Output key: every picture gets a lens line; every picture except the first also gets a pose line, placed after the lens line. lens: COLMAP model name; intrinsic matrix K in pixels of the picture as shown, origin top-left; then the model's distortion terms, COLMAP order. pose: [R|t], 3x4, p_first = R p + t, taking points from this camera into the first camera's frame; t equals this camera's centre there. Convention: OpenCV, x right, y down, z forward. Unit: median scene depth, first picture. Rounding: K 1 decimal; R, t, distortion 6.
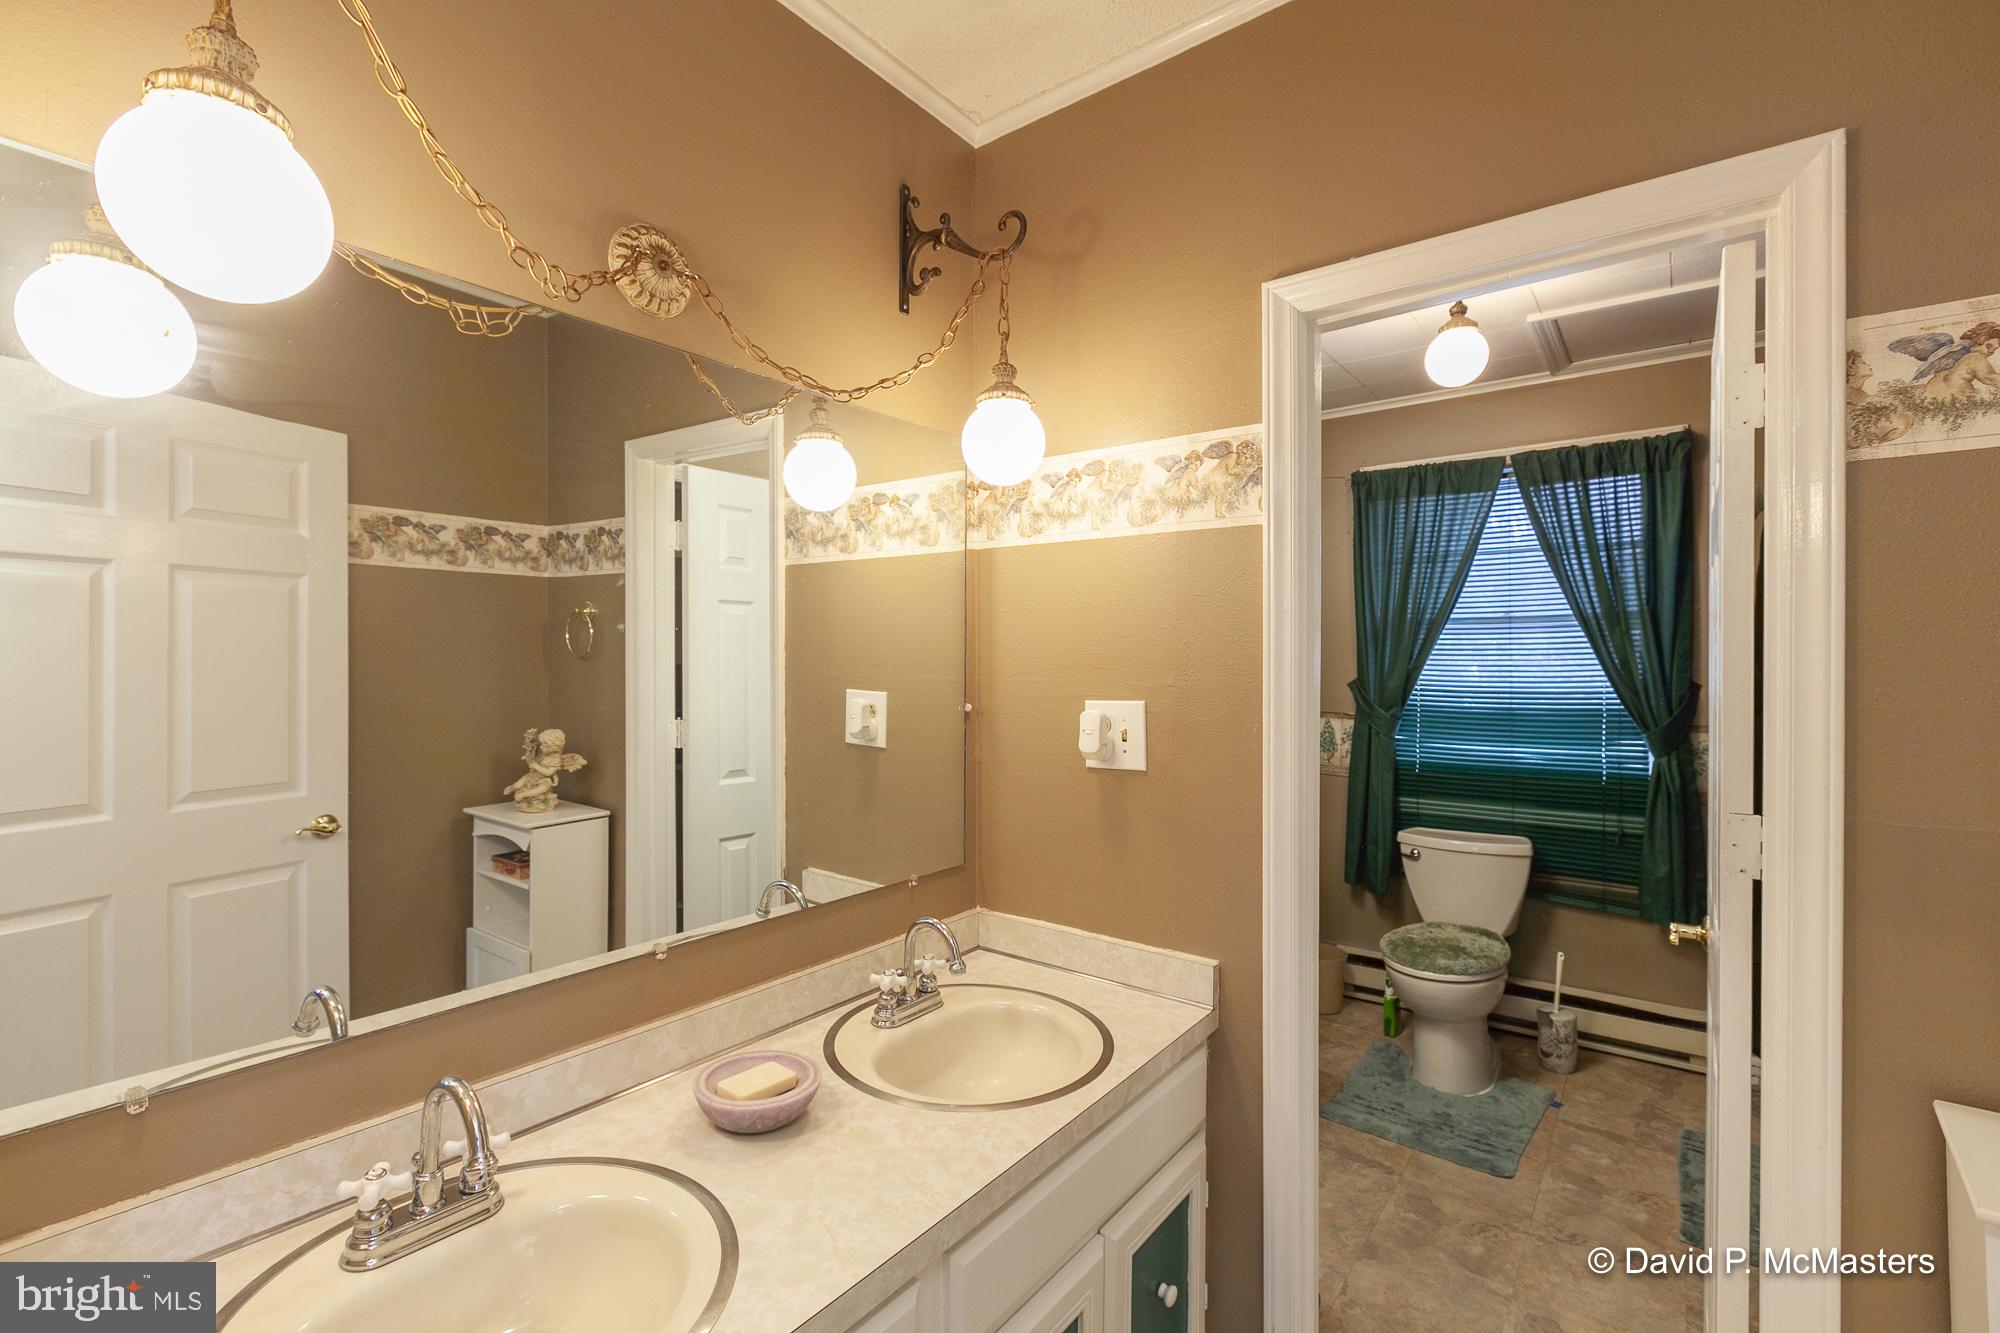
lens RADIAL K [[878.4, 0, 992.5], [0, 878.4, 660.7], [0, 0, 1]] dist [0.000322, 0.000048]
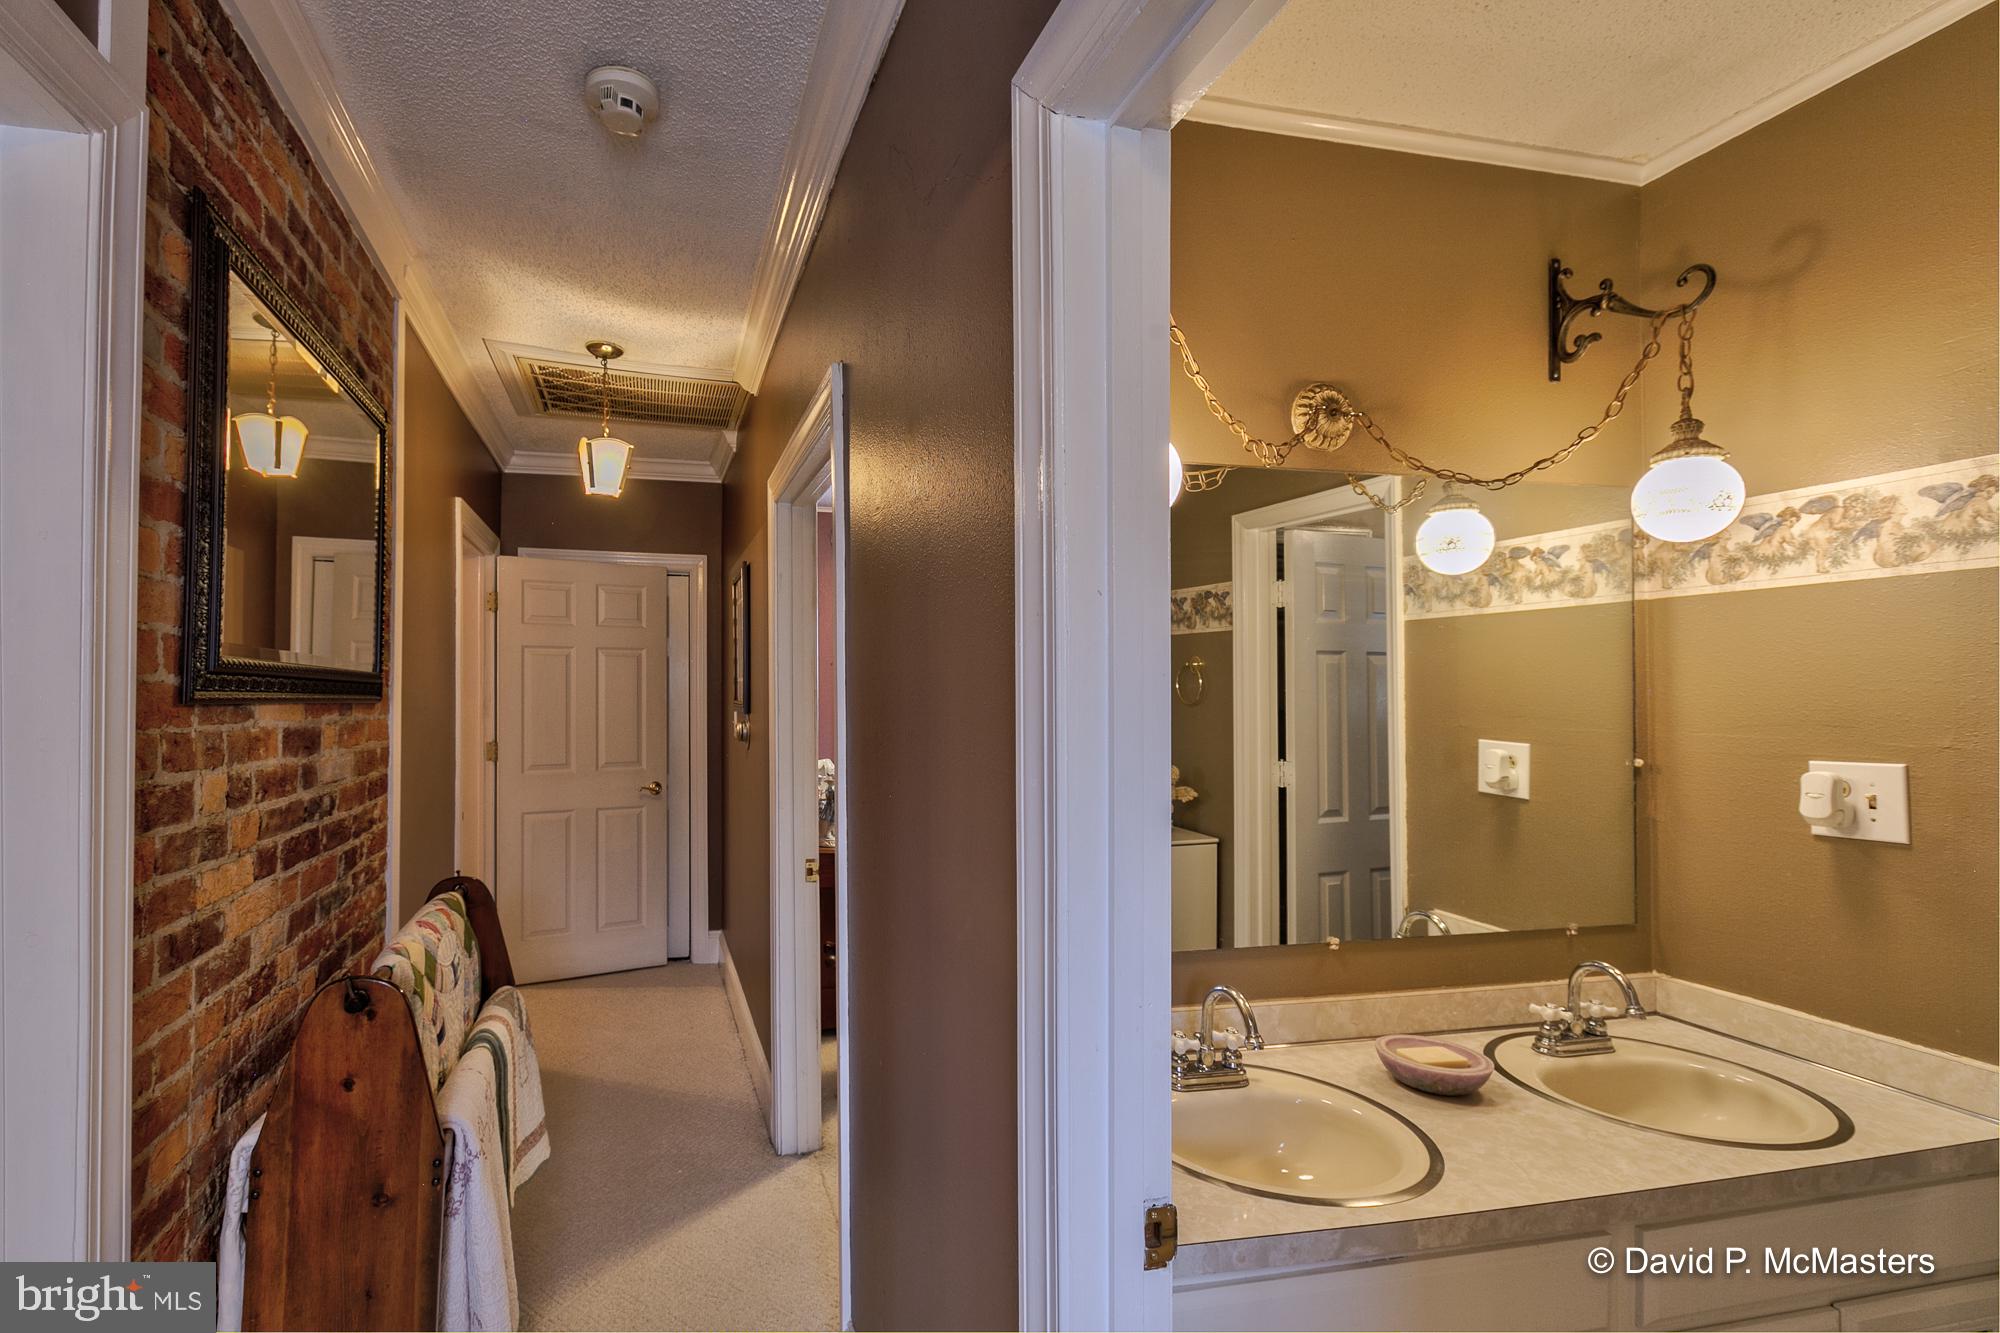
lens RADIAL K [[939.4, 0, 836.5], [0, 939.4, 686.3], [0, 0, 1]] dist [0.003195, -0.001443]
pose [[0.759415, -0.009537, -0.650537, -0.025515], [0.002764, 0.999931, -0.011432, -0.024129], [0.650601, 0.006884, 0.759389, -0.404655]]
